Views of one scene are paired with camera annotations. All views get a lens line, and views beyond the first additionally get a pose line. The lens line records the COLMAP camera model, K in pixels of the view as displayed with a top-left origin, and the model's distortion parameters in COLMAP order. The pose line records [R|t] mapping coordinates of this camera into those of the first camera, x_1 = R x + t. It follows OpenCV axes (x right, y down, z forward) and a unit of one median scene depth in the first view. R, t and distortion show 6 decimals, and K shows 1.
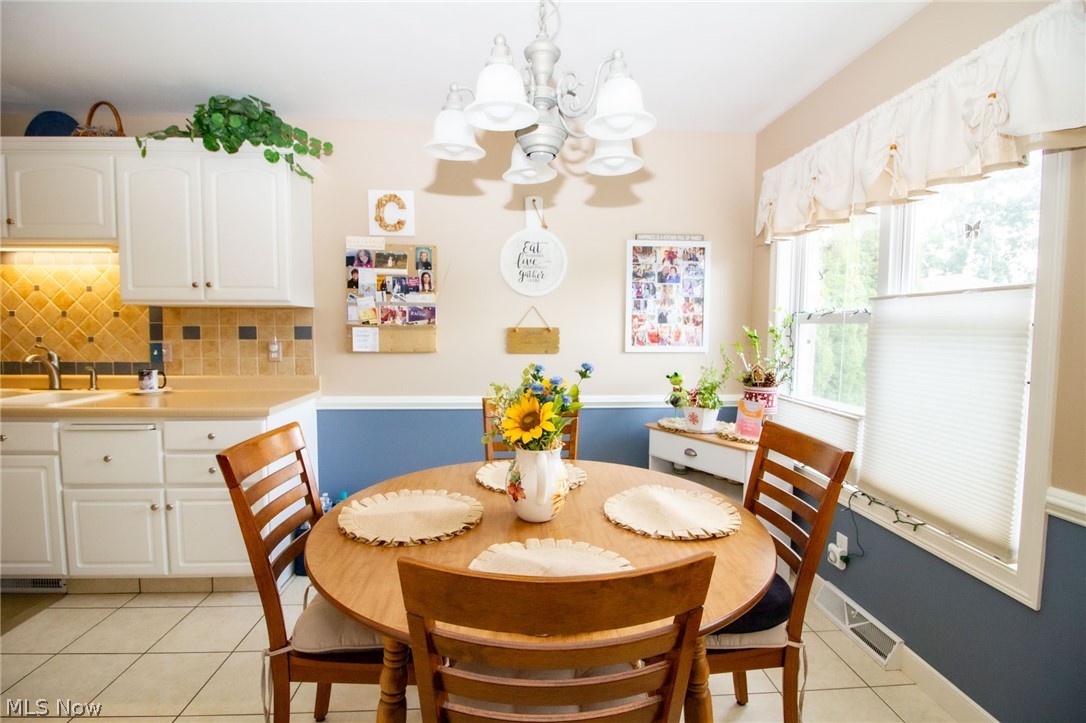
lens RADIAL K [[511.0, 0, 540.8], [0, 511.0, 360.0], [0, 0, 1]] dist [-0.000052, -0.014862]
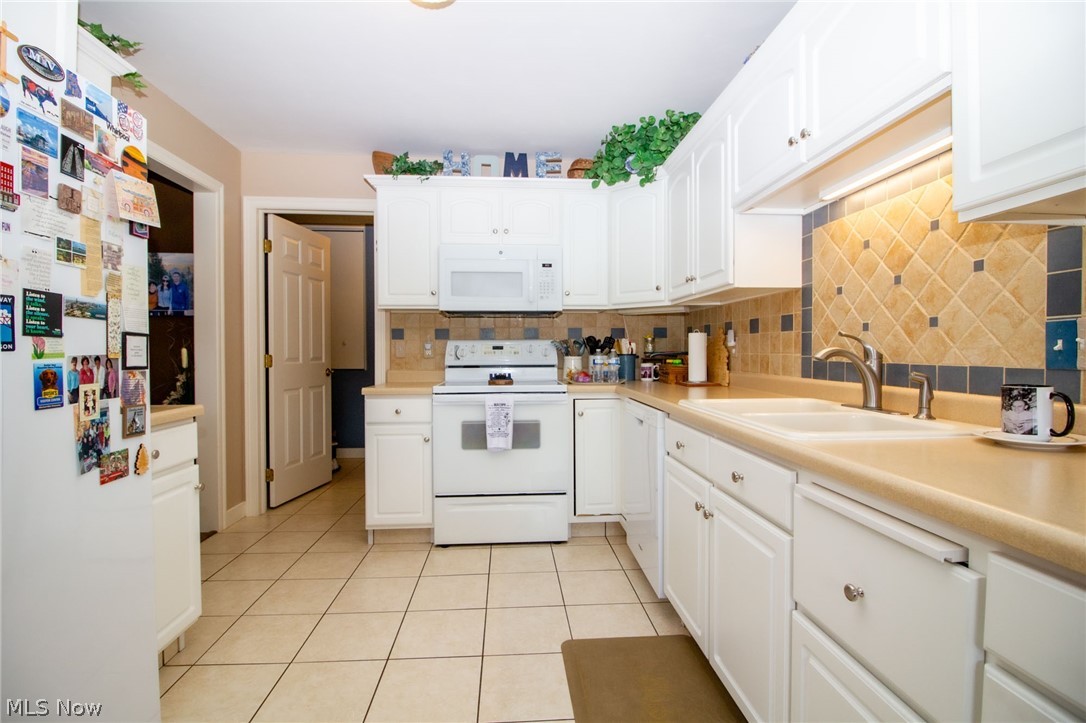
lens RADIAL K [[511.0, 0, 540.8], [0, 511.0, 360.0], [0, 0, 1]] dist [-0.000052, -0.014862]
pose [[0.006712, 0.010646, -0.999921, -0.372416], [-0.057090, 0.998316, 0.010246, 0.016804], [0.998346, 0.057016, 0.007308, 0.603669]]
